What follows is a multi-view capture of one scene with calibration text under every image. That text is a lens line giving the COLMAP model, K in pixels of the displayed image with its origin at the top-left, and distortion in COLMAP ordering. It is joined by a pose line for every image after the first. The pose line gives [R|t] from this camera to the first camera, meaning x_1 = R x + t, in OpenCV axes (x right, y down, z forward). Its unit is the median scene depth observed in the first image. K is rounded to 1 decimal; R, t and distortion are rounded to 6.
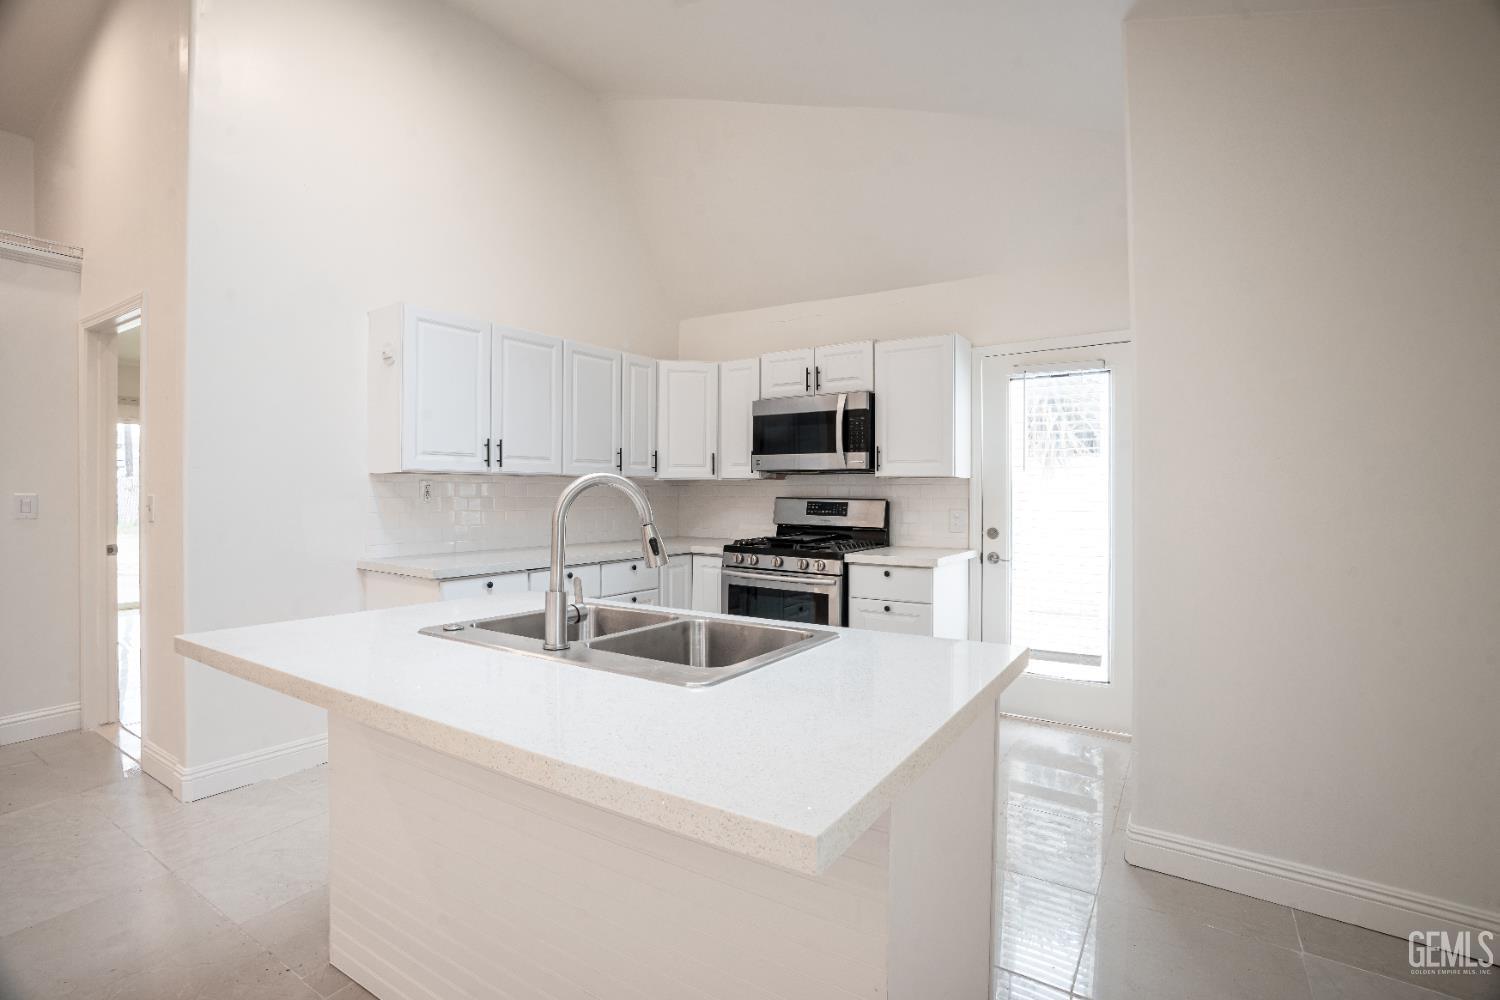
lens RADIAL K [[687.5, 0, 742.8], [0, 687.5, 491.9], [0, 0, 1]] dist [-0.065569, 0.024175]
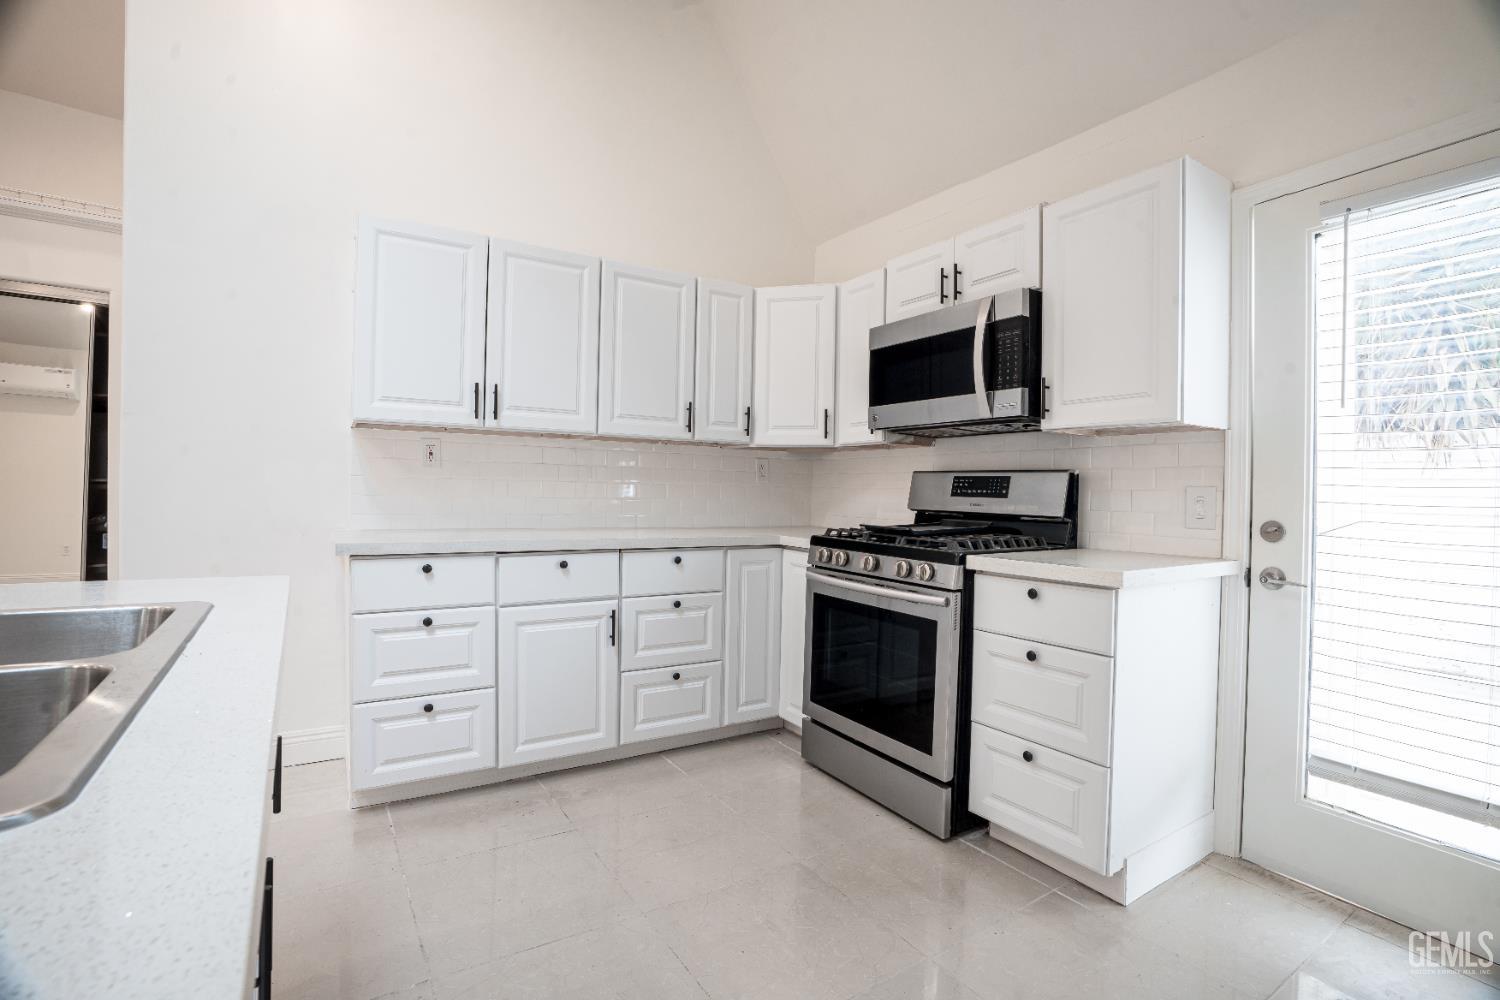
lens RADIAL K [[687.5, 0, 742.8], [0, 687.5, 491.9], [0, 0, 1]] dist [-0.065569, 0.024175]
pose [[0.919272, 0.016634, -0.393272, 0.182478], [-0.016756, 0.999855, 0.003125, 0.033464], [0.393267, 0.003717, 0.919417, 0.344801]]
